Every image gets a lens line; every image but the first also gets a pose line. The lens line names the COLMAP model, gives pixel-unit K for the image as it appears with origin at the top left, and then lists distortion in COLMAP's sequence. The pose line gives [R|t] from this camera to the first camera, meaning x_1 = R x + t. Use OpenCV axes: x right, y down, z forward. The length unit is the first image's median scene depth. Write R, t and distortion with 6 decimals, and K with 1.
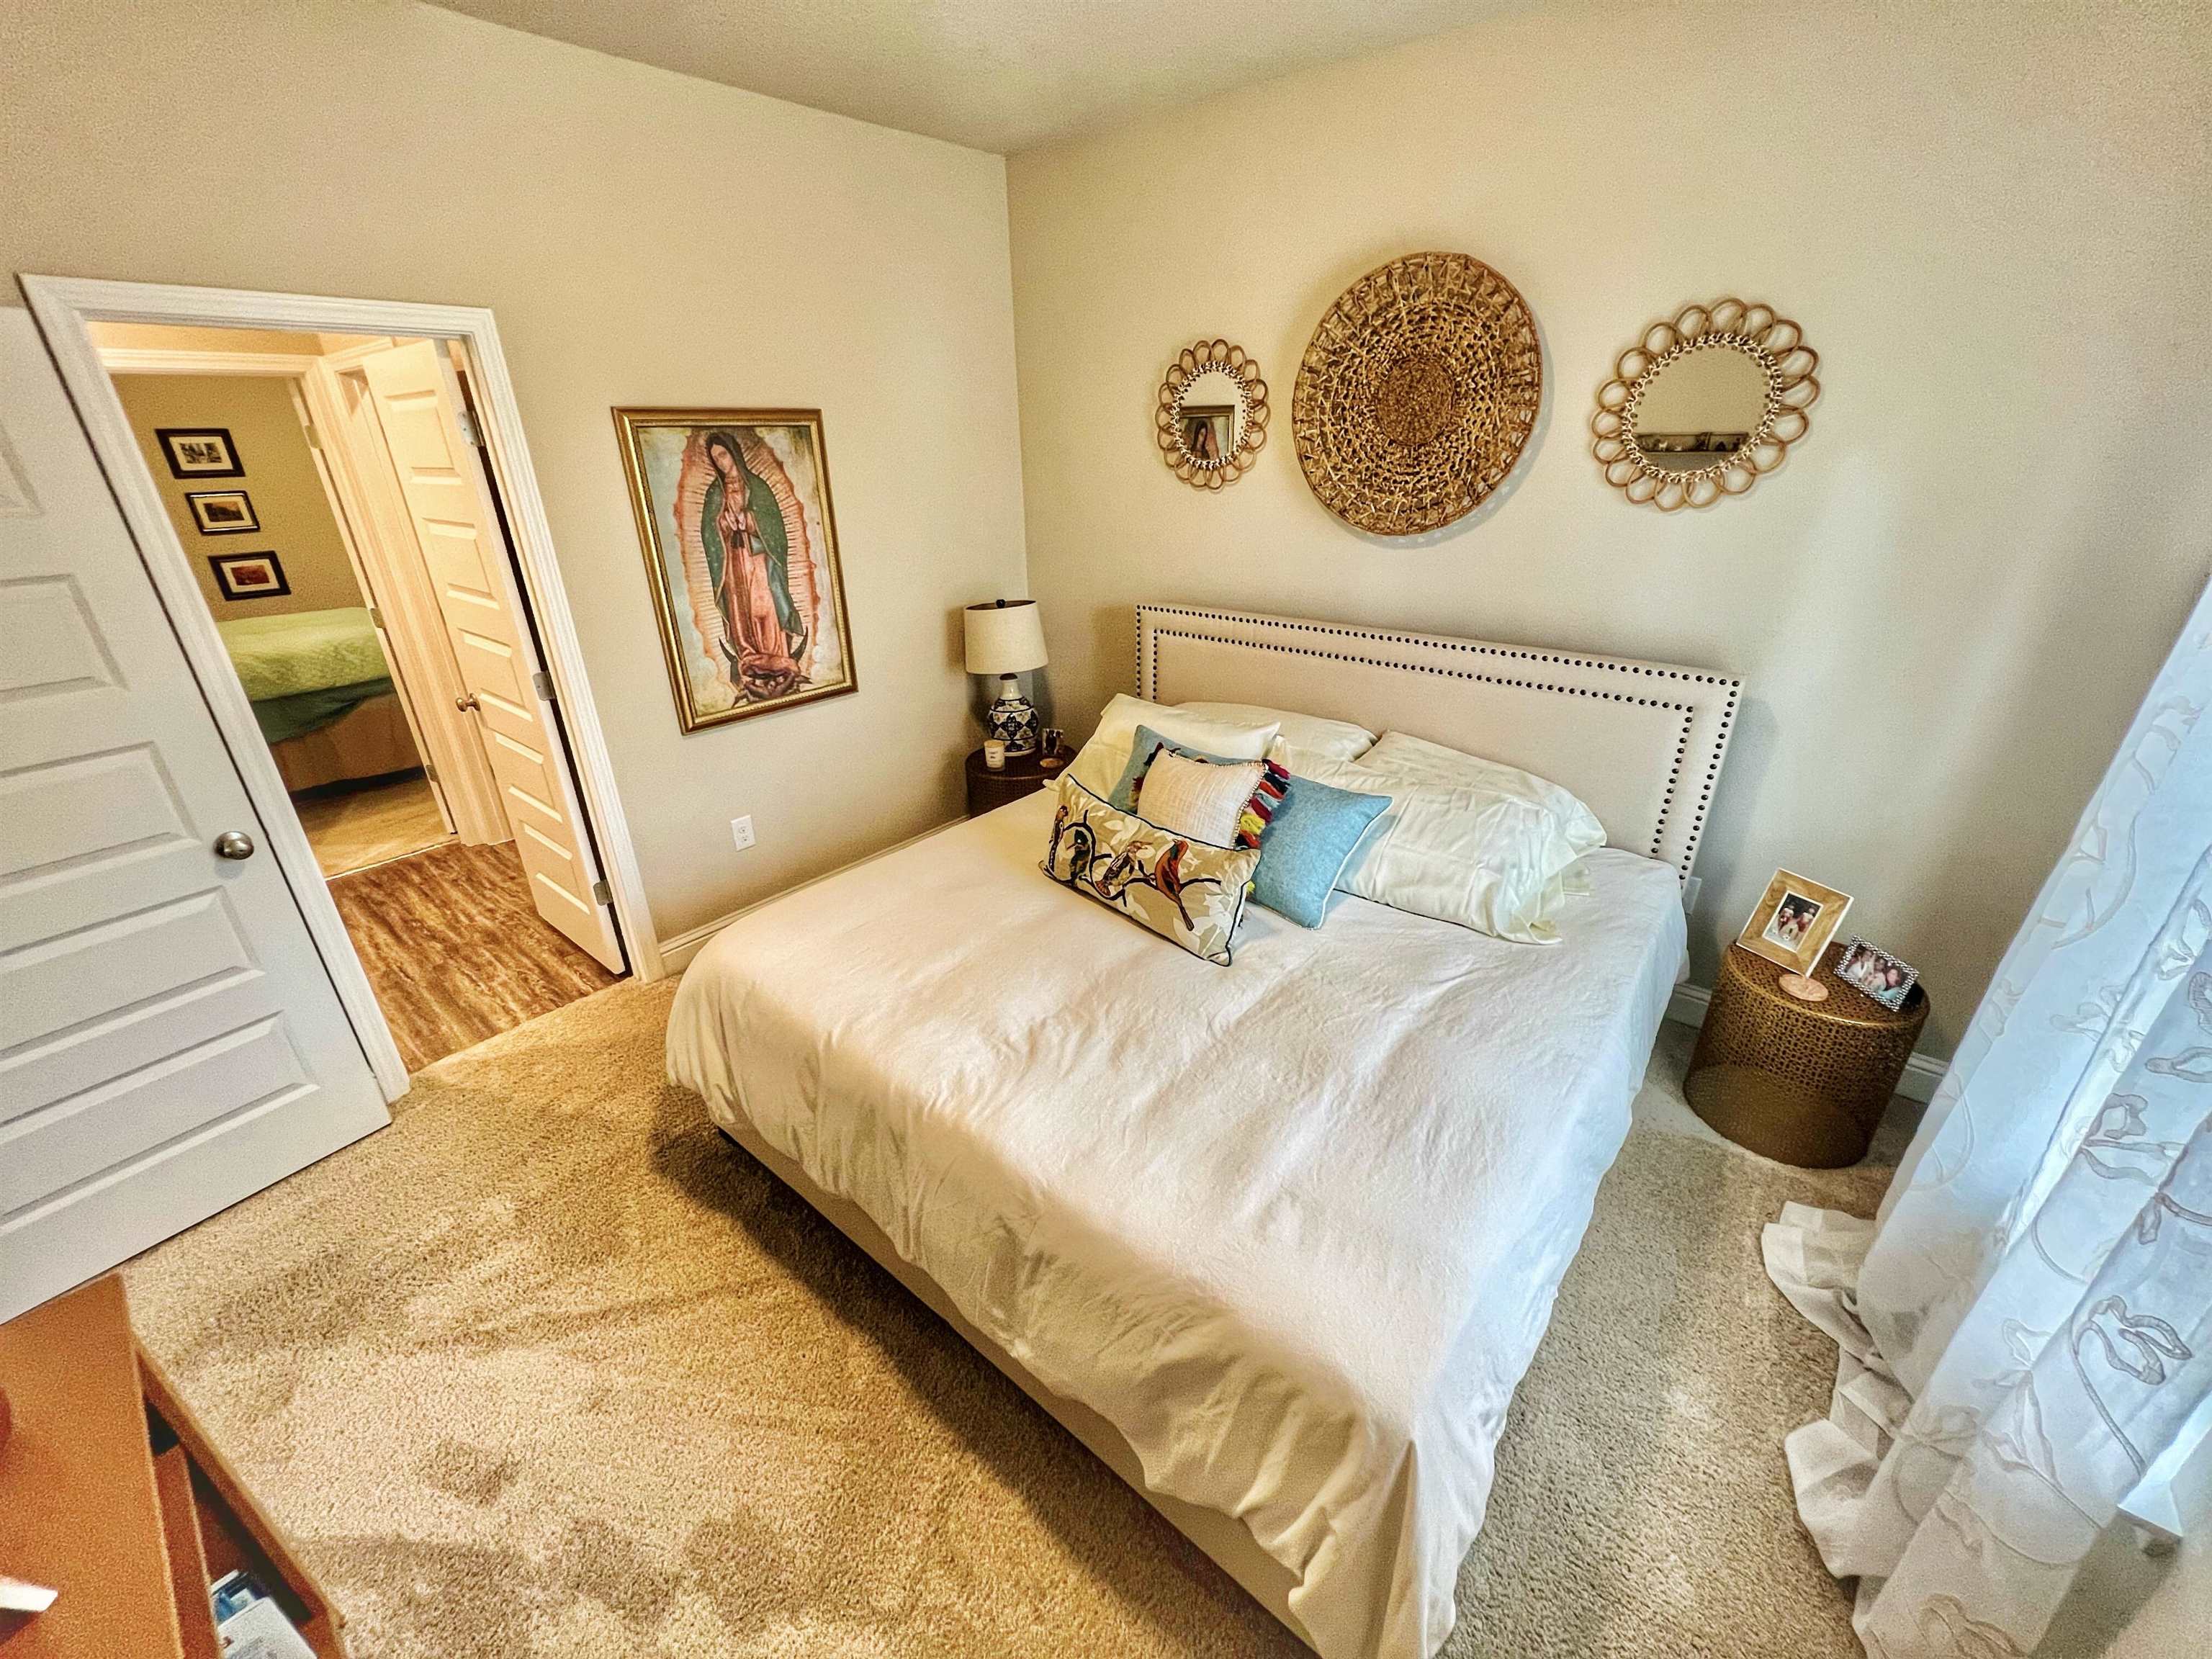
lens RADIAL K [[891.0, 0, 1101.1], [0, 891.0, 829.2], [0, 0, 1]] dist [-0.000981, -0.000069]
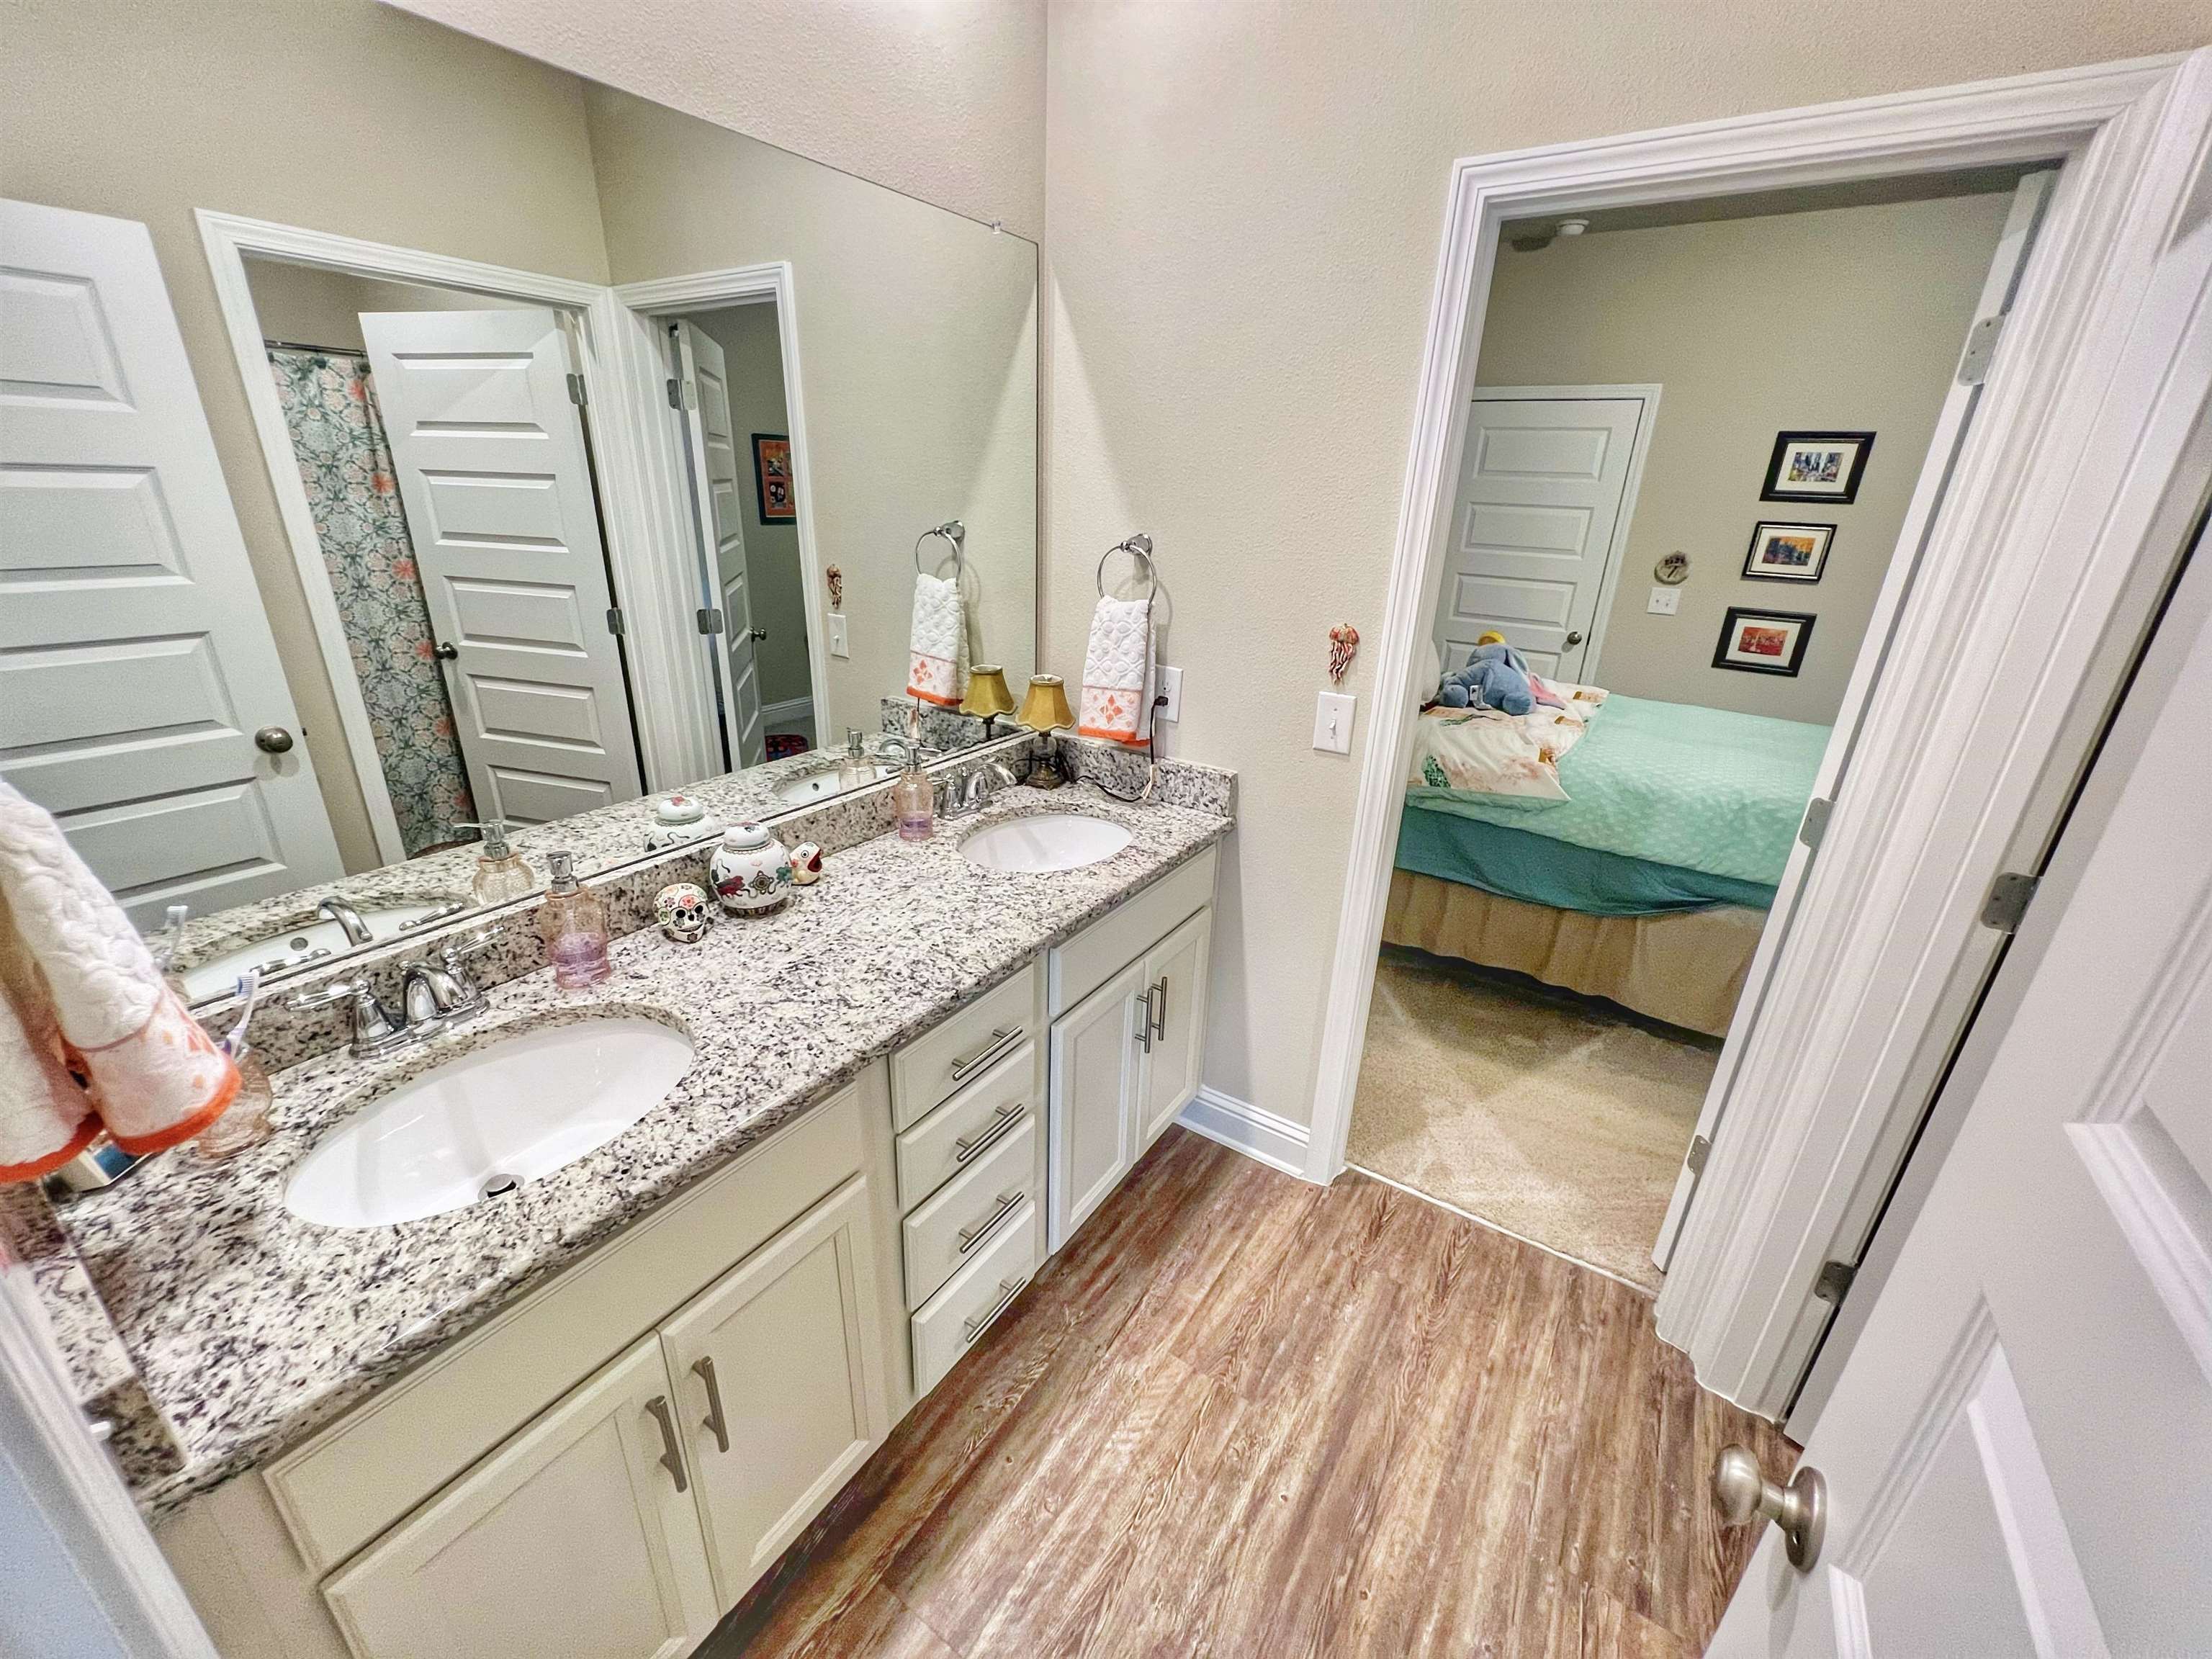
lens RADIAL K [[887.0, 0, 1112.2], [0, 887.0, 829.1], [0, 0, 1]] dist [-0.002434, 0.000061]
pose [[0.122357, 0.382741, -0.915717, -0.449407], [-0.444020, 0.846276, 0.294387, -0.190999], [0.887623, 0.370576, 0.273492, 0.567059]]
